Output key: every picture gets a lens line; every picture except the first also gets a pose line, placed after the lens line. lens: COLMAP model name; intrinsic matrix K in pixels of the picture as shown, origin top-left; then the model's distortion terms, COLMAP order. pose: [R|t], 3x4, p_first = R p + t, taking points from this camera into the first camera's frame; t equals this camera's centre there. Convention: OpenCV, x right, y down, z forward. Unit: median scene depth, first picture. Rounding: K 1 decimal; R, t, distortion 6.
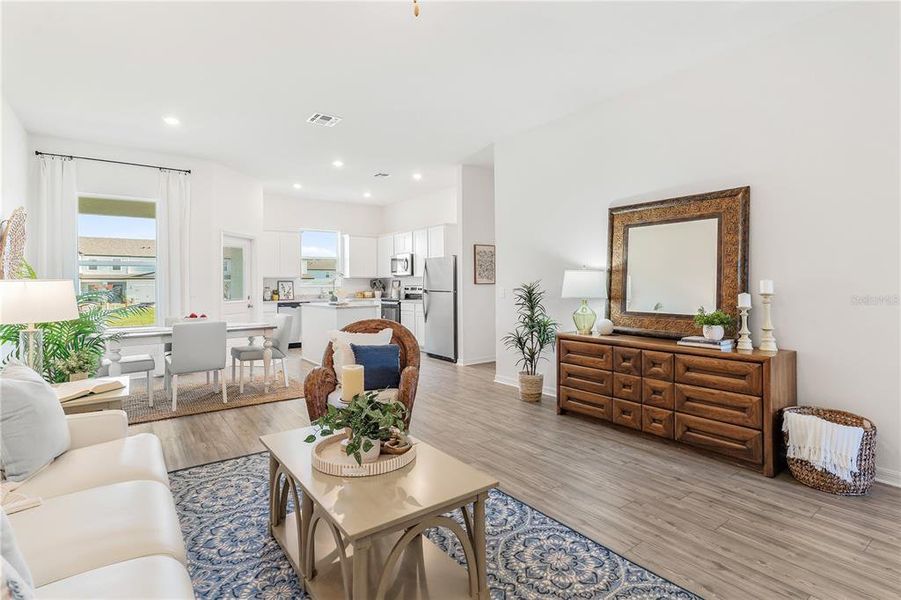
lens RADIAL K [[442.7, 0, 450.4], [0, 442.7, 277.2], [0, 0, 1]] dist [-0.002134, -0.000231]
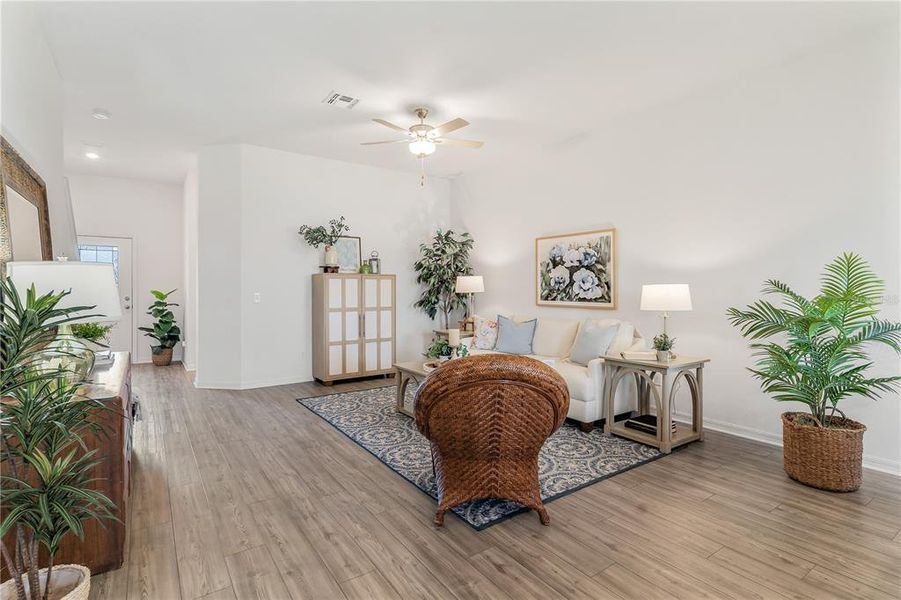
lens RADIAL K [[444.3, 0, 449.2], [0, 444.3, 289.4], [0, 0, 1]] dist [-0.000361, 0.000061]
pose [[-0.999562, 0.006315, 0.028921, -0.126784], [0.005931, 0.999894, -0.013317, 0.022275], [-0.029002, -0.013140, -0.999493, 1.493373]]
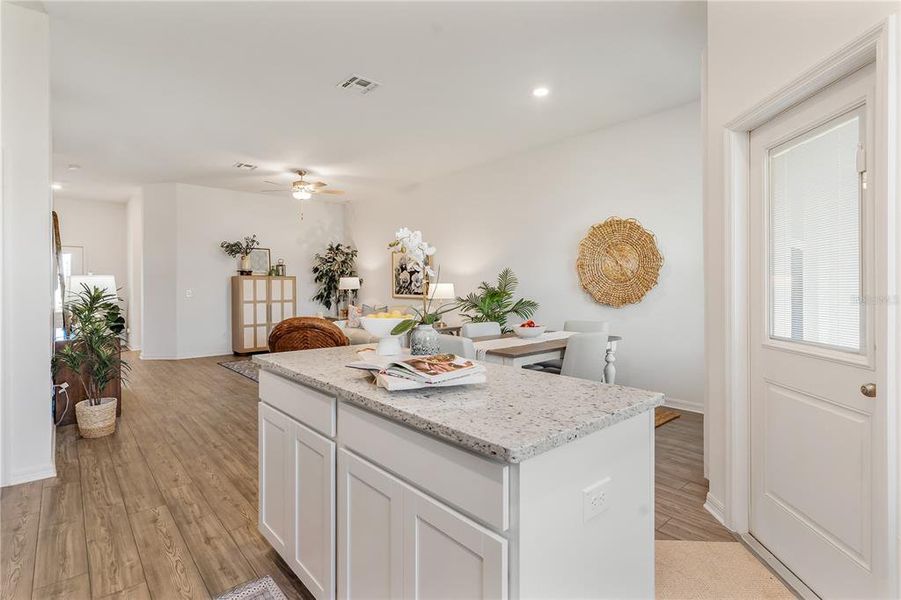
lens RADIAL K [[452.6, 0, 451.0], [0, 452.6, 289.4], [0, 0, 1]] dist [0.003062, 0.000059]
pose [[-0.995912, 0.011805, -0.089557, -0.433063], [0.012490, 0.999897, -0.007092, 0.035109], [0.089464, -0.008181, -0.995956, 2.161310]]
